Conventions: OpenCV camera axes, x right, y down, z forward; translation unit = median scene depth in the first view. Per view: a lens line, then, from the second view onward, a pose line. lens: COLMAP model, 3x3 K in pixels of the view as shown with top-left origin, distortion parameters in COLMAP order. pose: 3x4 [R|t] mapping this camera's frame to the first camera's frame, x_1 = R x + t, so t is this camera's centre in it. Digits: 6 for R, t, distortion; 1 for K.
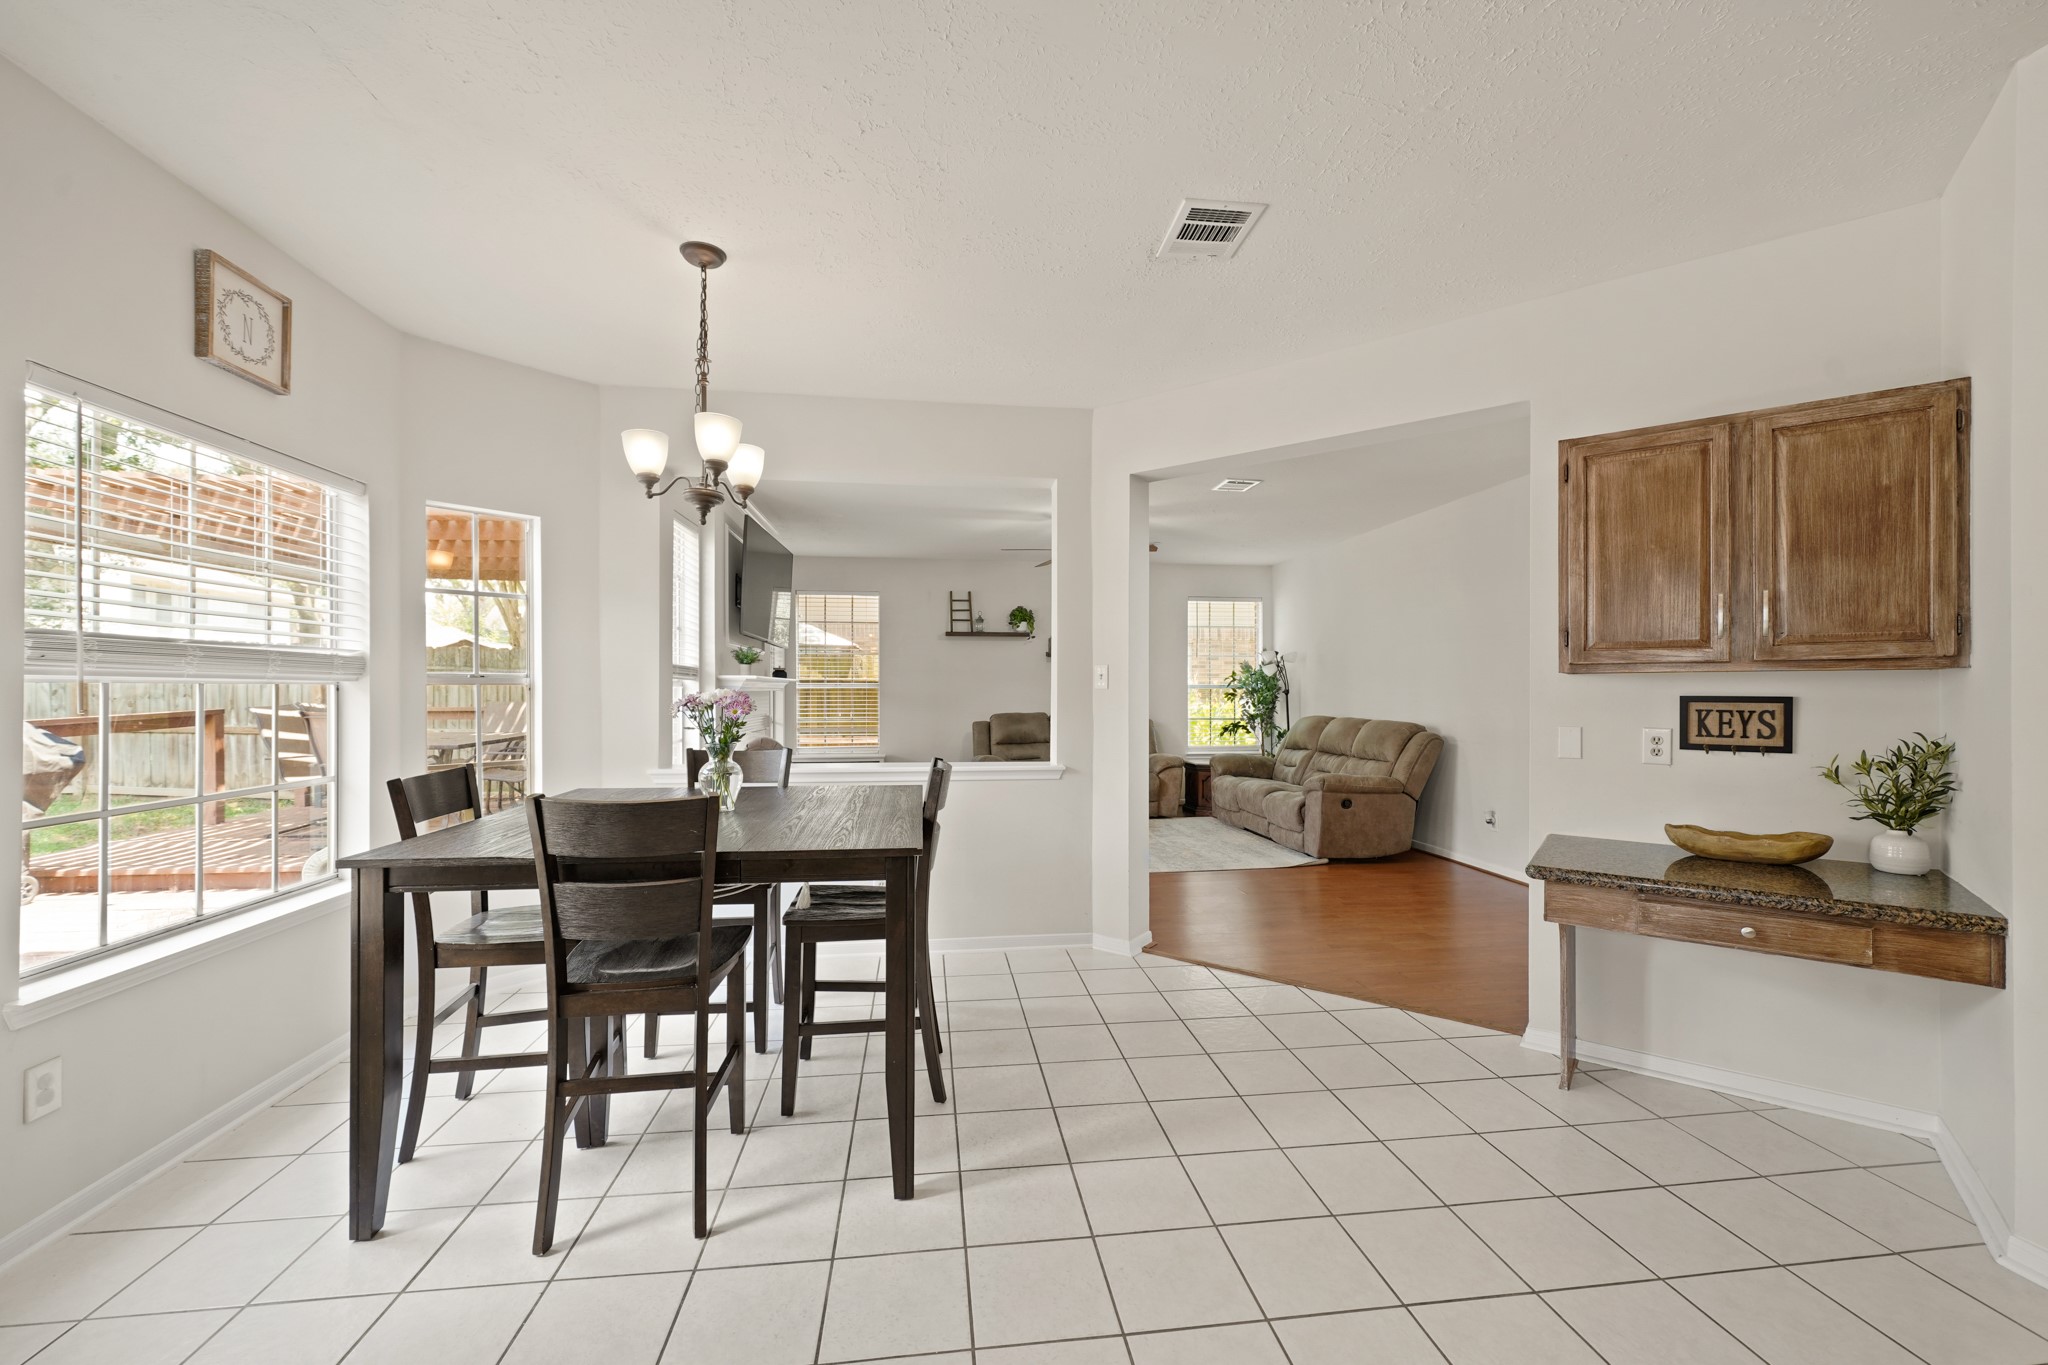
lens RADIAL K [[832.8, 0, 1032.5], [0, 832.8, 689.1], [0, 0, 1]] dist [-0.001178, -0.000196]
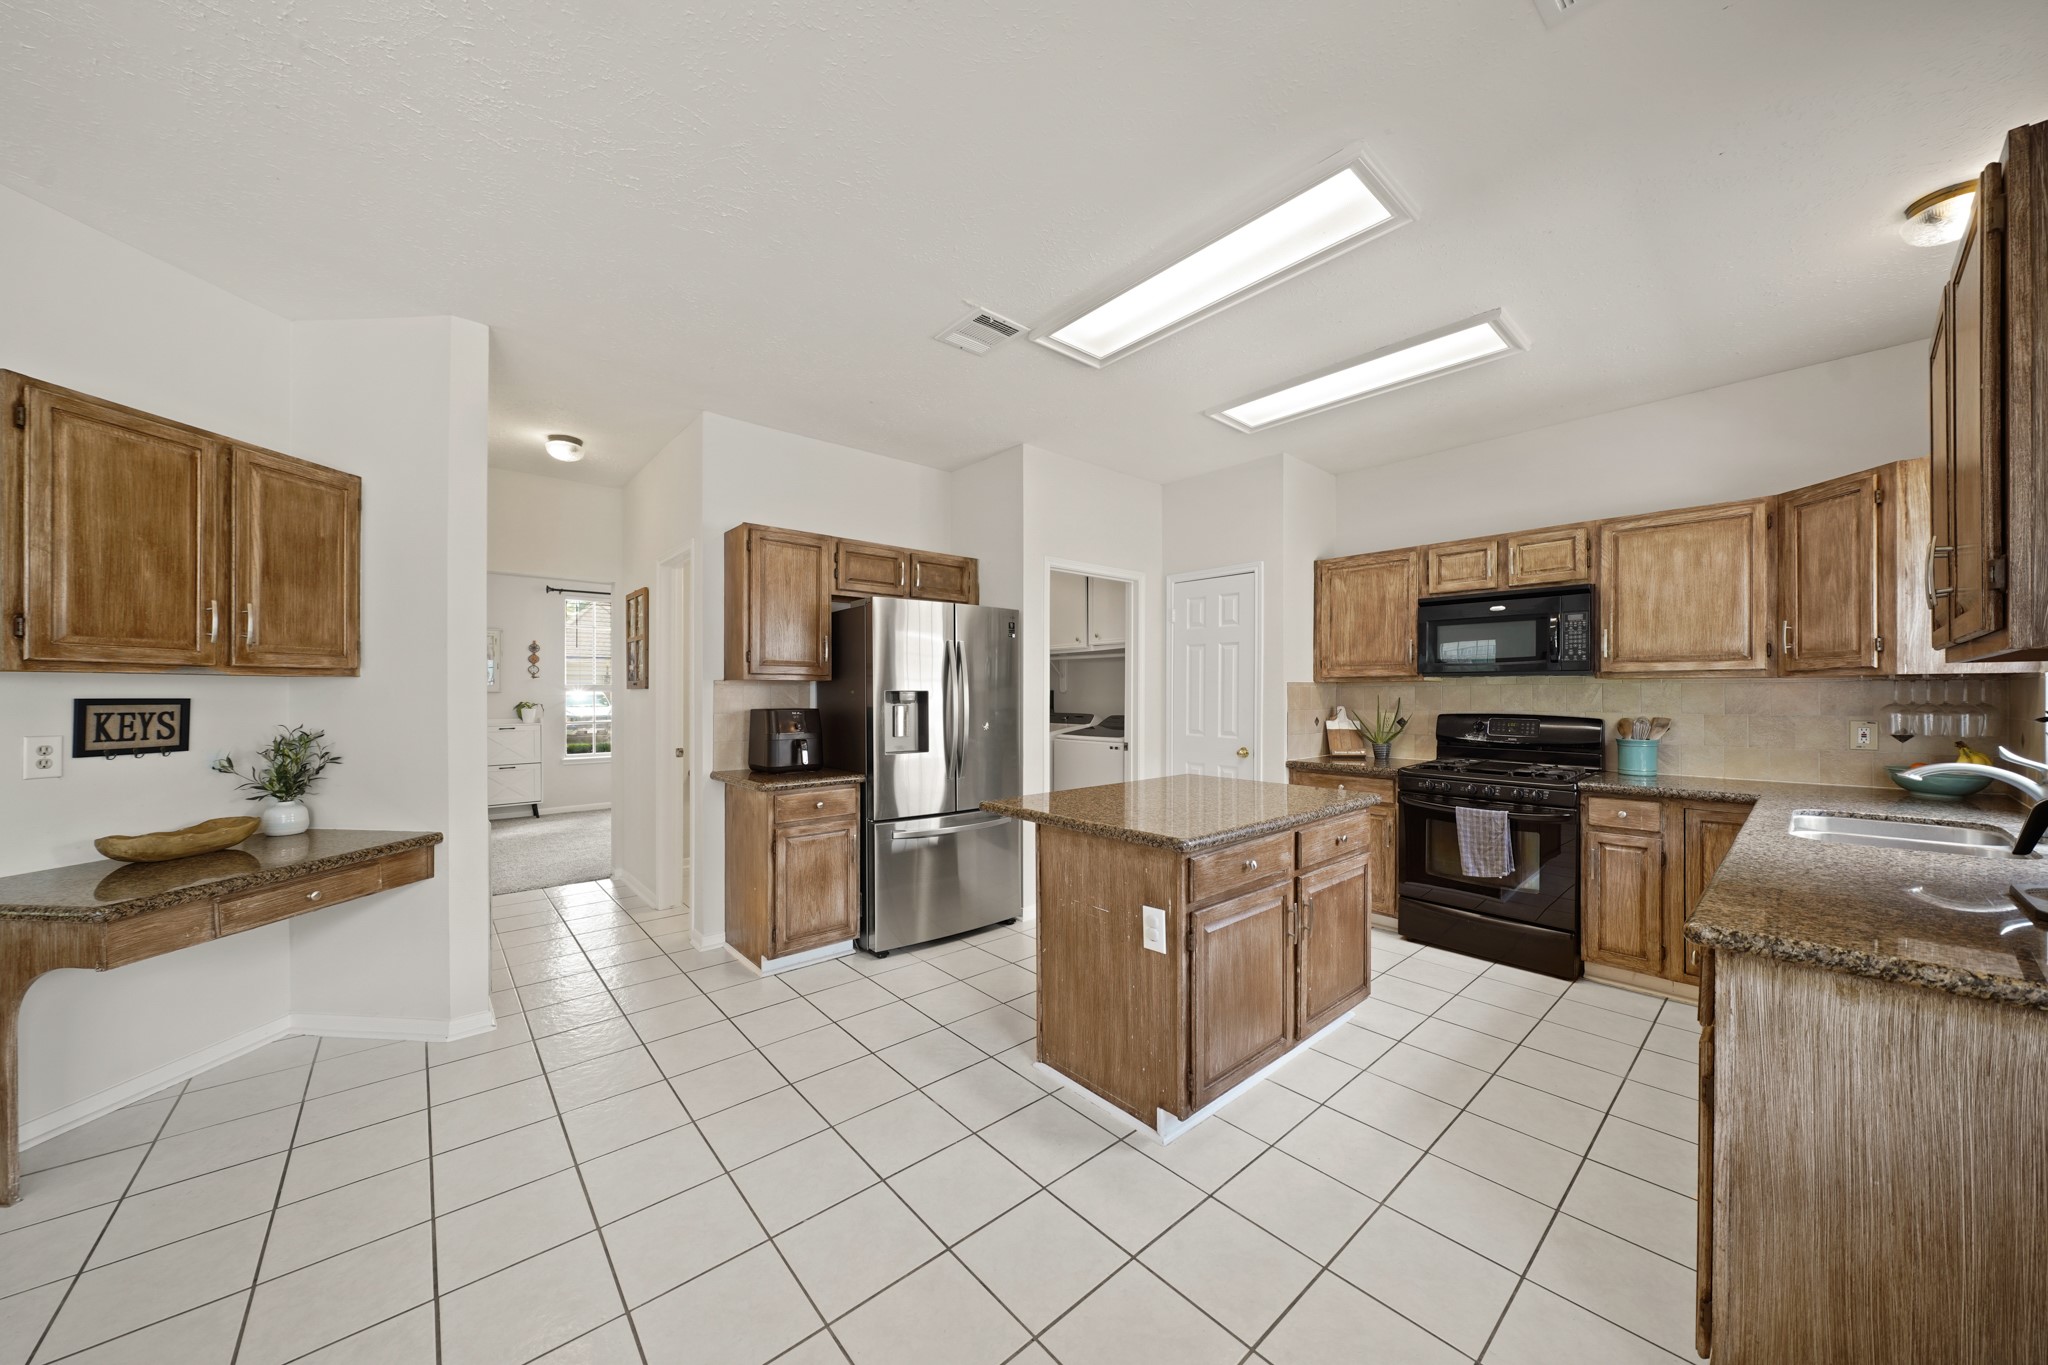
lens RADIAL K [[701.4, 0, 1022.1], [0, 701.4, 694.7], [0, 0, 1]] dist [-0.008978, 0.000000]
pose [[-0.551476, -0.001946, 0.834189, -0.430651], [0.000265, 0.999997, 0.002508, 0.002170], [-0.834191, 0.001605, -0.551474, 0.578328]]
